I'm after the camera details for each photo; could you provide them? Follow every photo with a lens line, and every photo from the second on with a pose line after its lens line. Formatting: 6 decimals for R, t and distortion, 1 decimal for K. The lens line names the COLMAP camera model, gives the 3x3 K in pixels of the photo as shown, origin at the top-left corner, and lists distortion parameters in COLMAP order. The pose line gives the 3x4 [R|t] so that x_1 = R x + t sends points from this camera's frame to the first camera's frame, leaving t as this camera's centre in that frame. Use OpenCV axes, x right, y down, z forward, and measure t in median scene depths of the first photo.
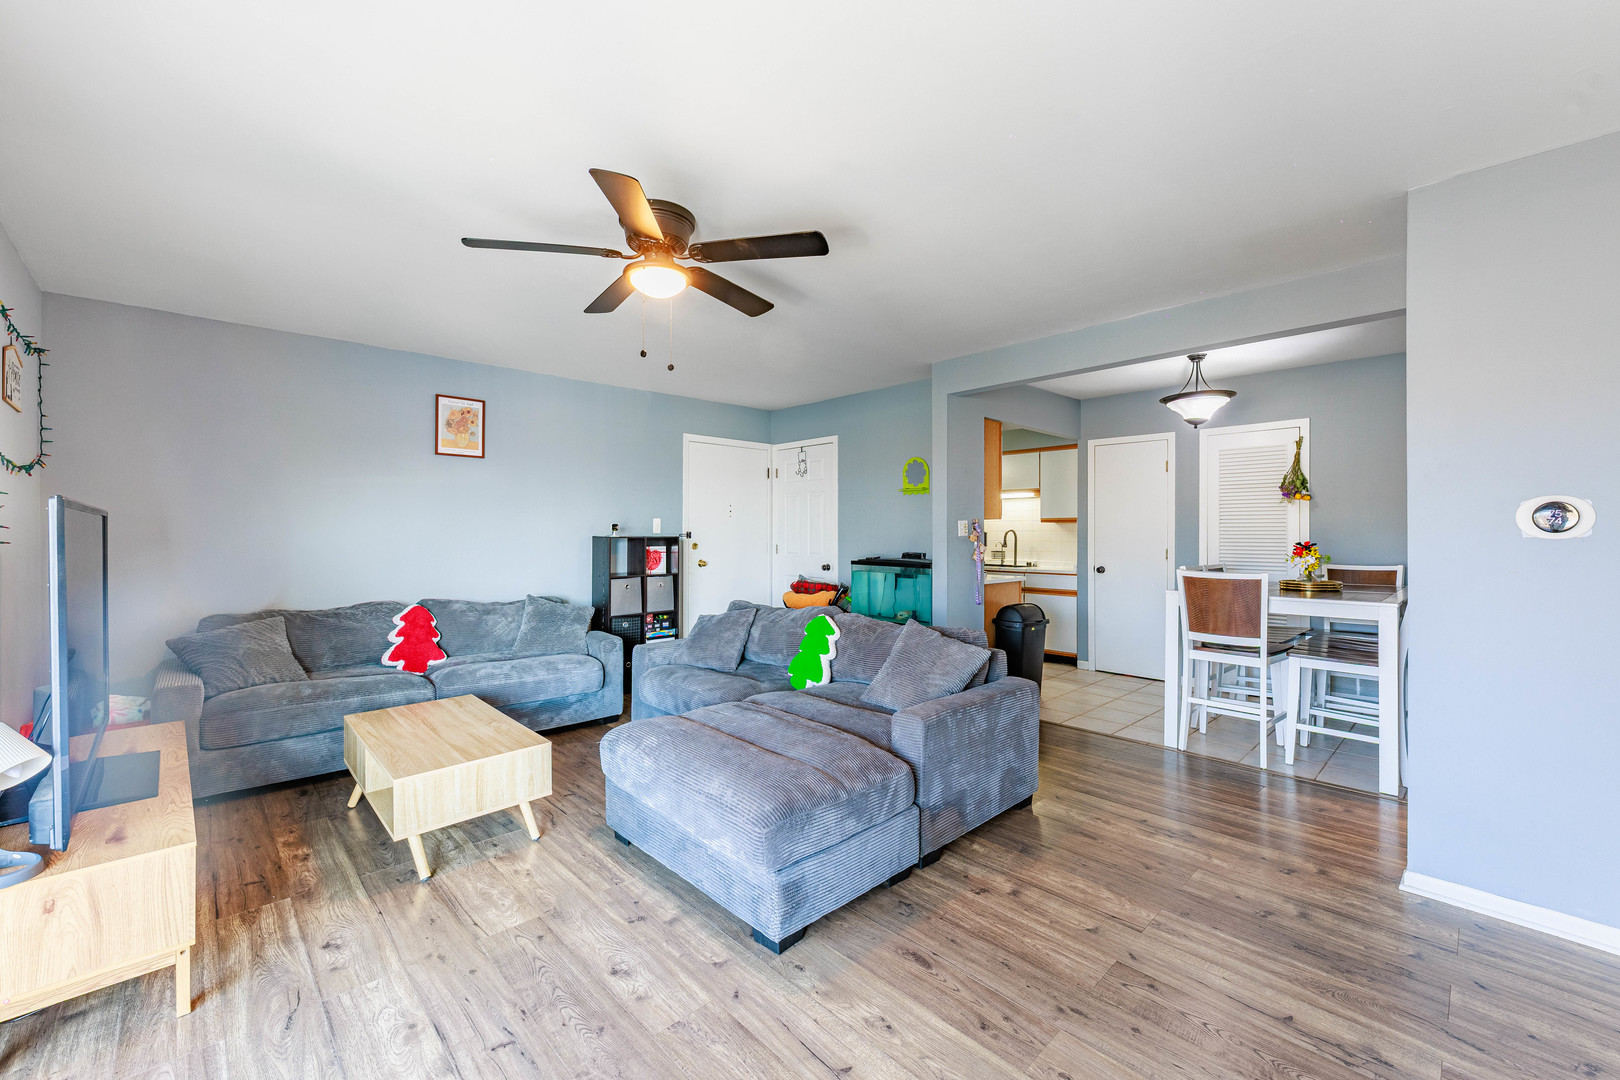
lens RADIAL K [[667.1, 0, 801.9], [0, 667.1, 541.7], [0, 0, 1]] dist [0.015568, 0.000139]
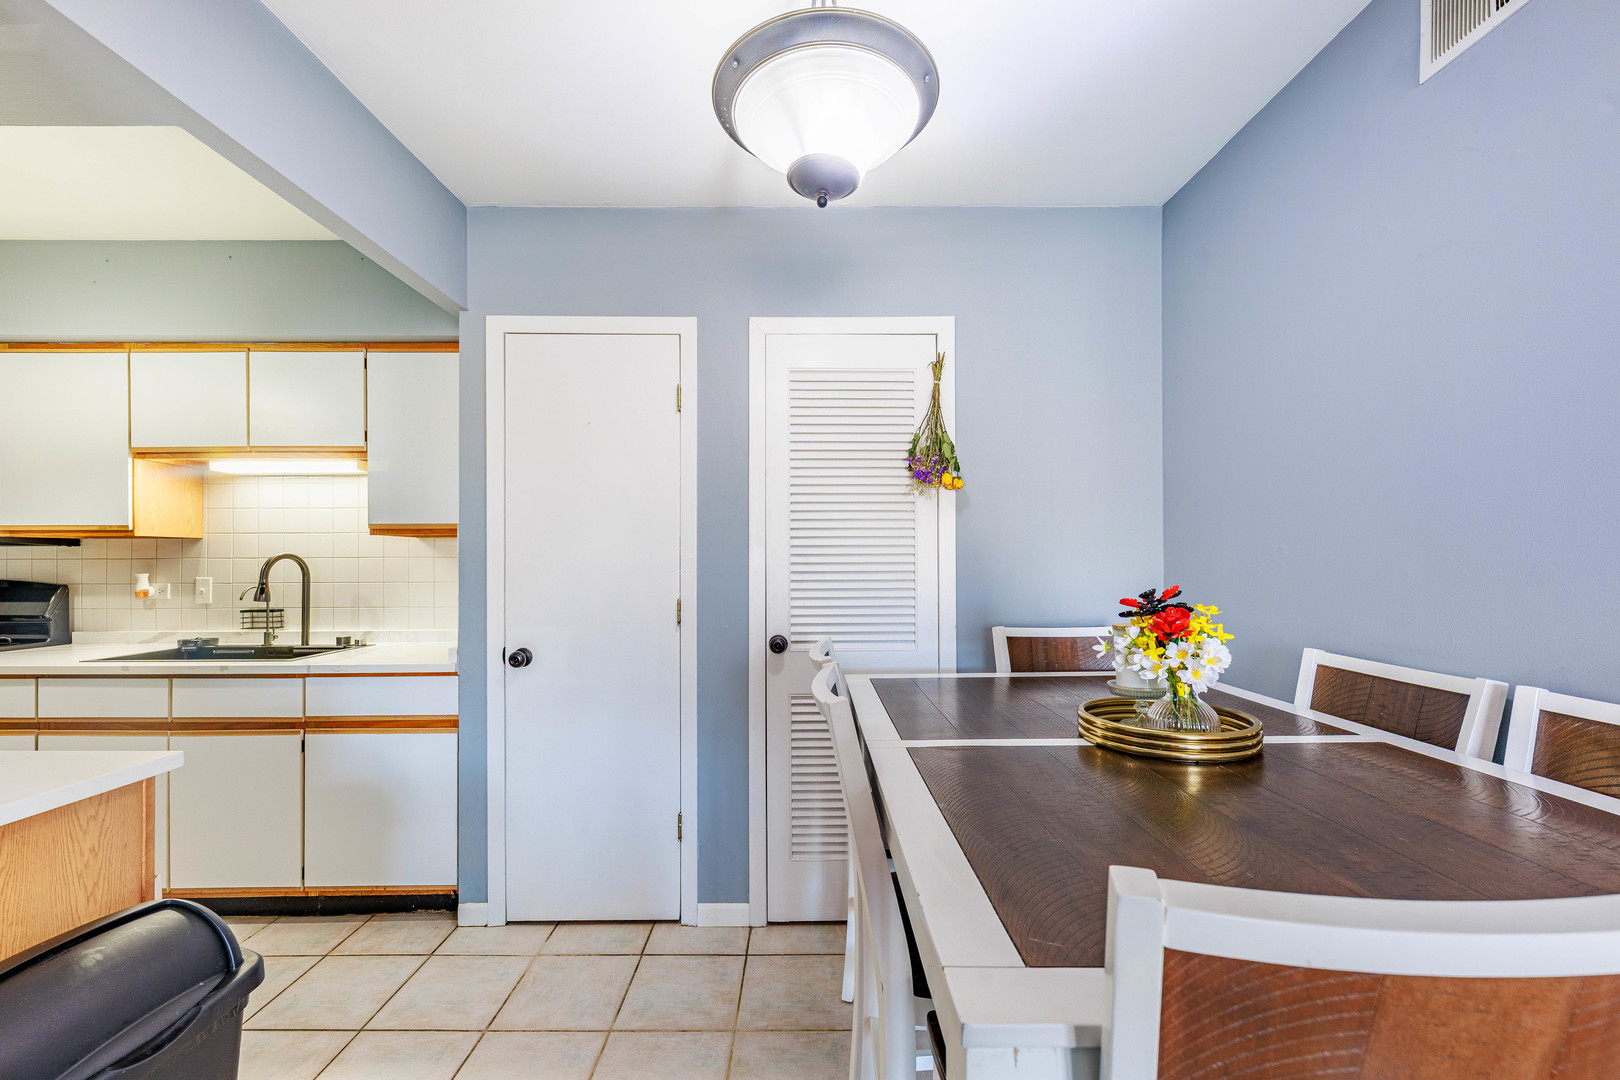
lens RADIAL K [[667.1, 0, 813.6], [0, 667.1, 553.0], [0, 0, 1]] dist [0.015568, 0.000139]
pose [[0.687095, -0.002608, 0.726563, 0.275552], [0.012967, 0.999878, -0.008673, -0.012686], [-0.726452, 0.015381, 0.687046, 0.595392]]
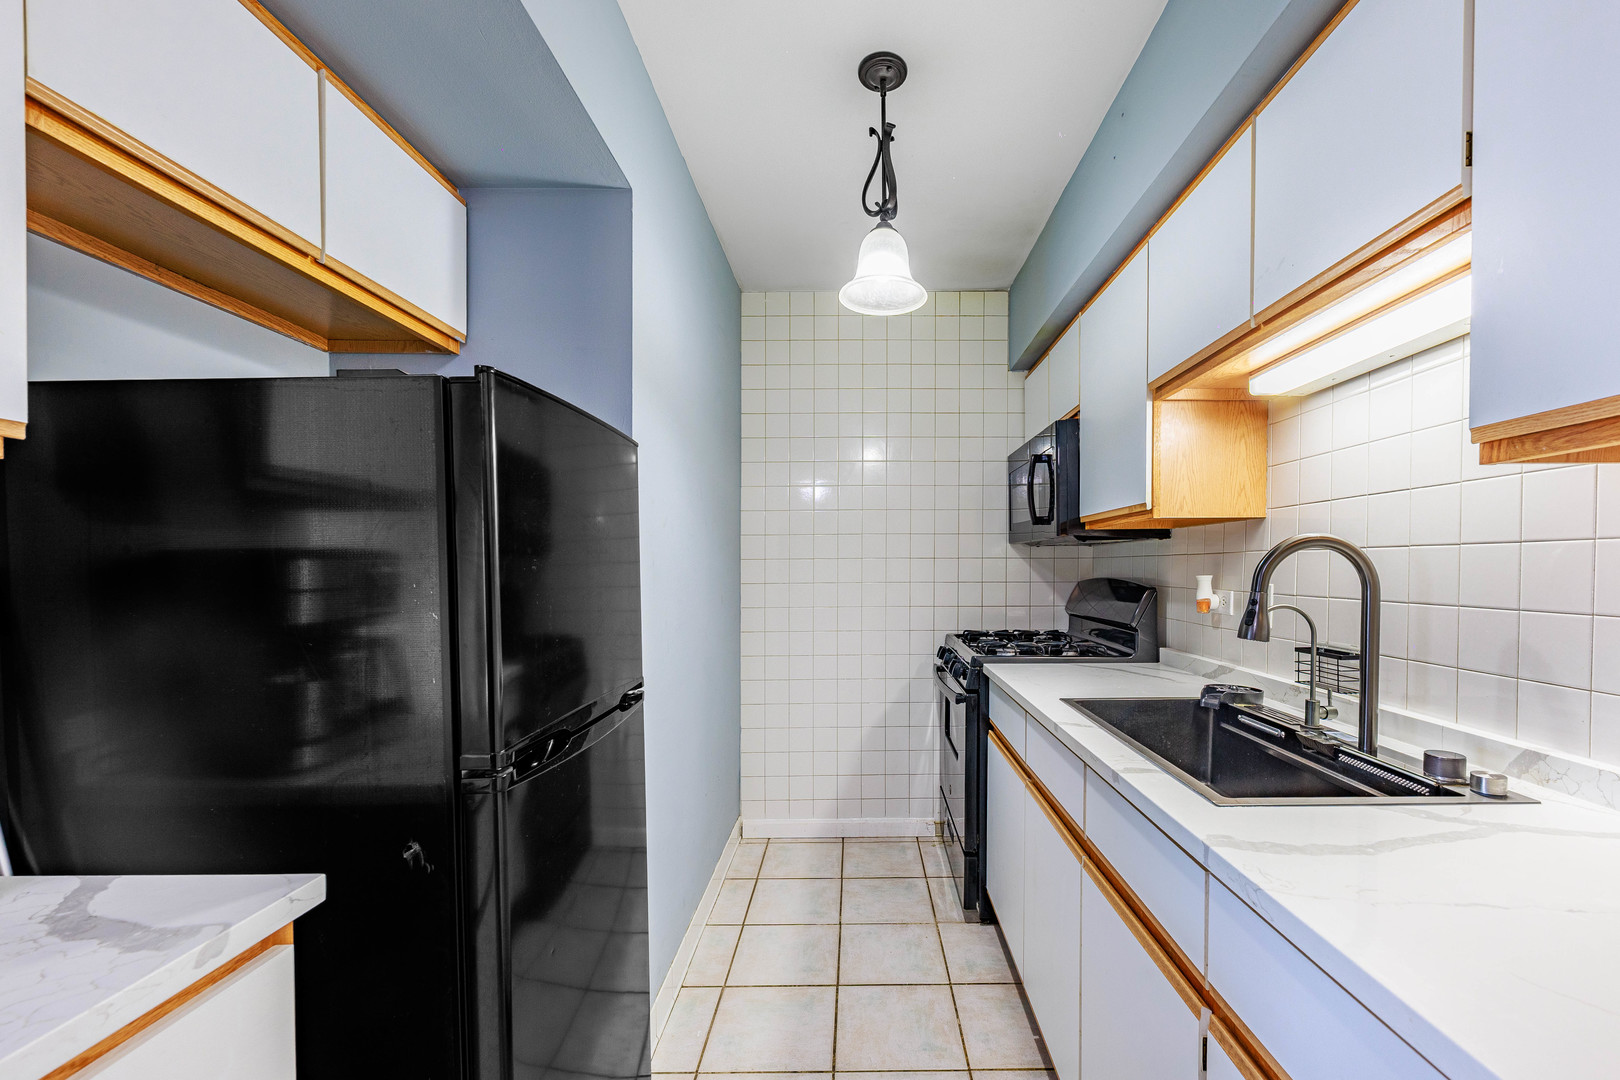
lens RADIAL K [[667.1, 0, 868.2], [0, 667.1, 576.1], [0, 0, 1]] dist [0.015568, 0.000139]
pose [[0.726631, -0.000492, -0.687028, 0.396203], [0.004905, 0.999978, 0.004471, -0.010221], [0.687011, -0.006618, 0.726617, 0.911483]]
